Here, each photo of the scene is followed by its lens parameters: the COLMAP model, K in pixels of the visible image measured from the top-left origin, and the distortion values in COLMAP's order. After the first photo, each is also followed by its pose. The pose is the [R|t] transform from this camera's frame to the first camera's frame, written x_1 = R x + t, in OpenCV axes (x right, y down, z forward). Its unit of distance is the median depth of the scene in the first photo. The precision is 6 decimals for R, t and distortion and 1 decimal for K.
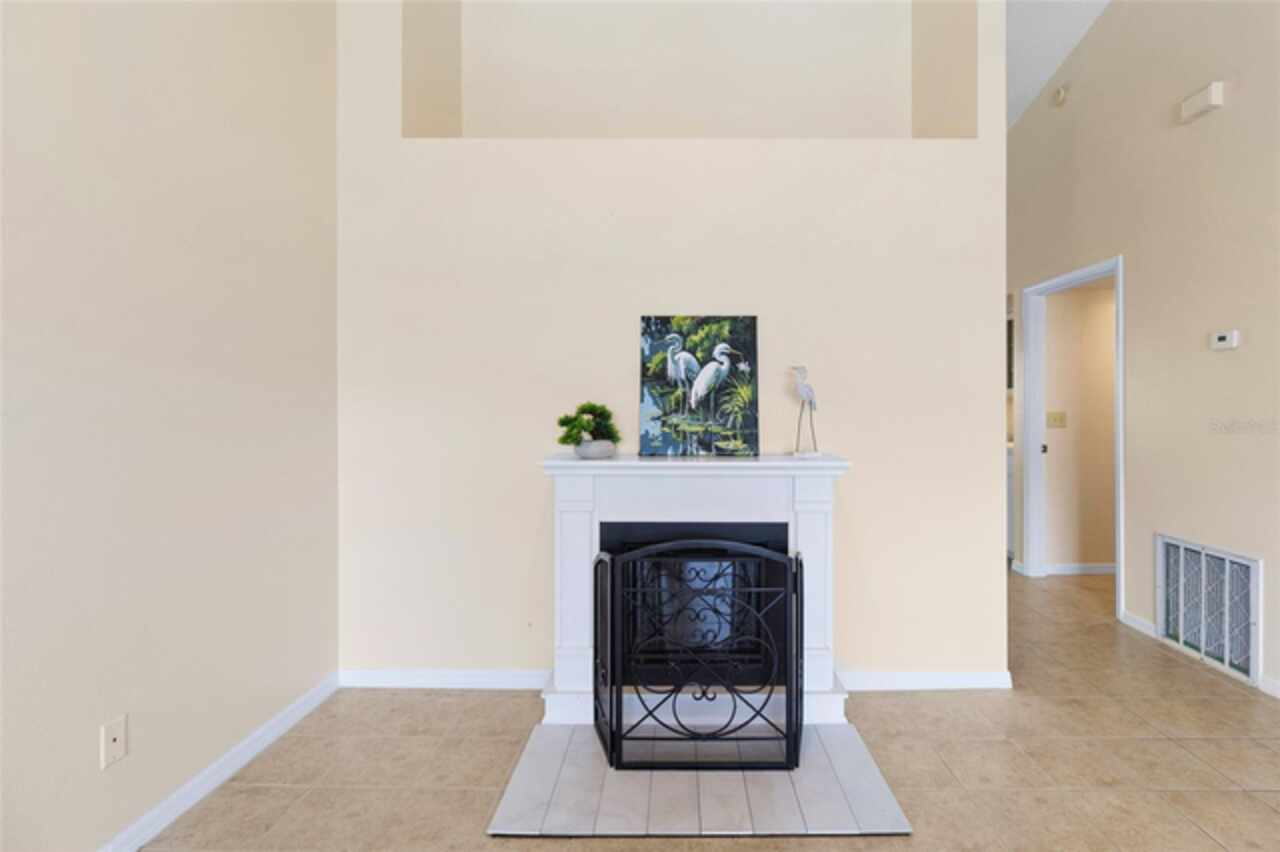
lens RADIAL K [[586.8, 0, 644.1], [0, 586.8, 414.3], [0, 0, 1]] dist [-0.002639, -0.001267]
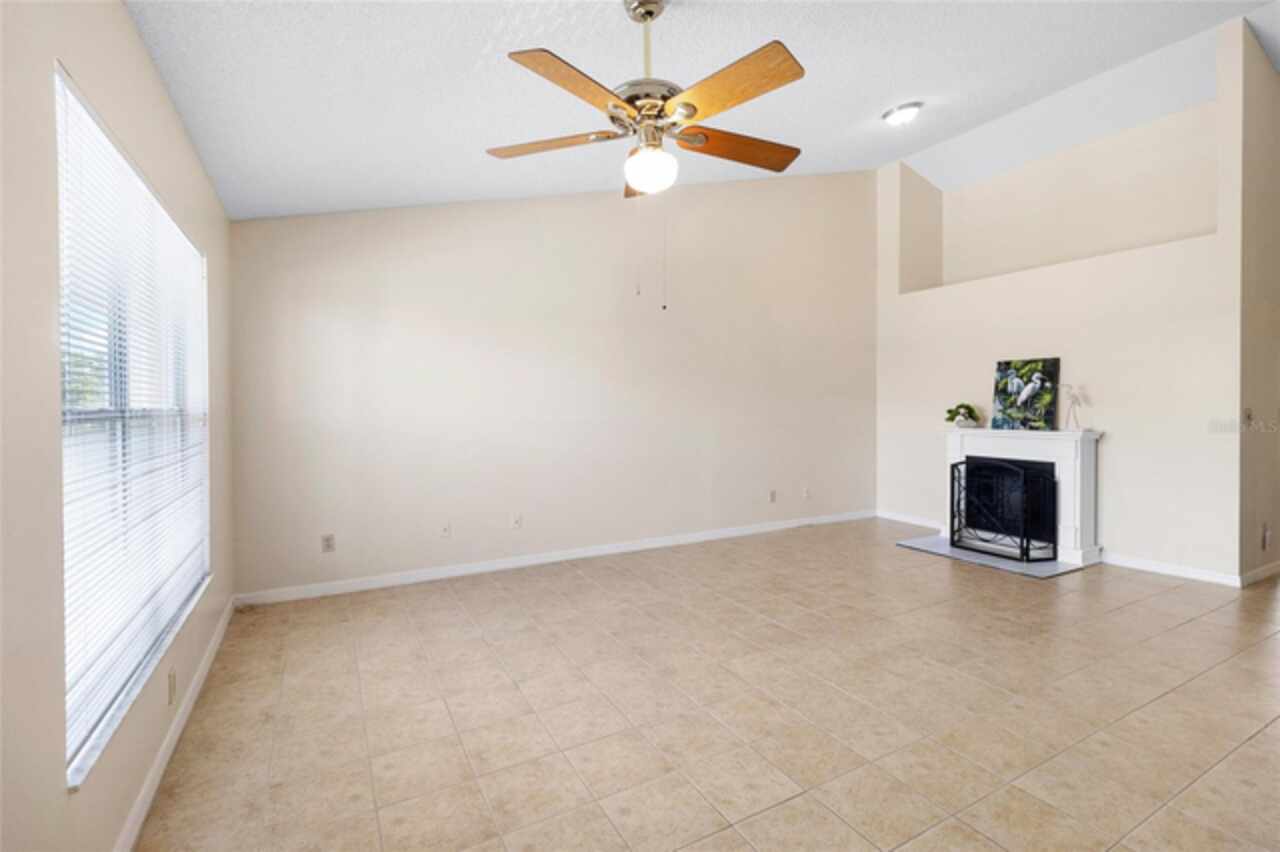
lens RADIAL K [[586.8, 0, 655.2], [0, 586.8, 404.0], [0, 0, 1]] dist [-0.002639, -0.001267]
pose [[0.512054, -0.003870, -0.858944, 1.191799], [-0.010212, 0.999892, -0.010593, 0.018146], [0.858892, 0.014195, 0.511960, -1.140269]]
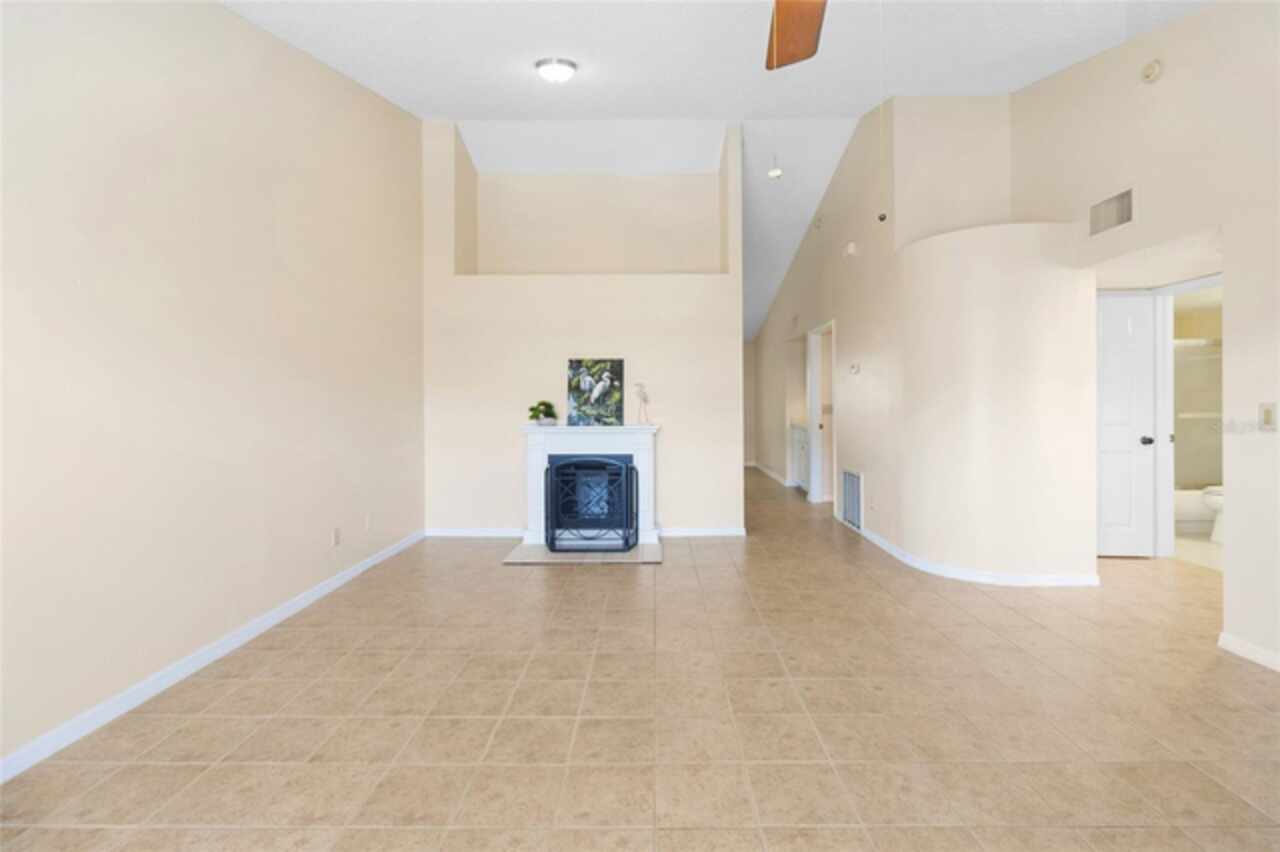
lens RADIAL K [[586.8, 0, 629.7], [0, 586.8, 401.4], [0, 0, 1]] dist [-0.002639, -0.001267]
pose [[0.999866, -0.004537, 0.015724, 0.185936], [0.004784, 0.999865, -0.015738, 0.018299], [-0.015650, 0.015812, 0.999753, -1.141011]]
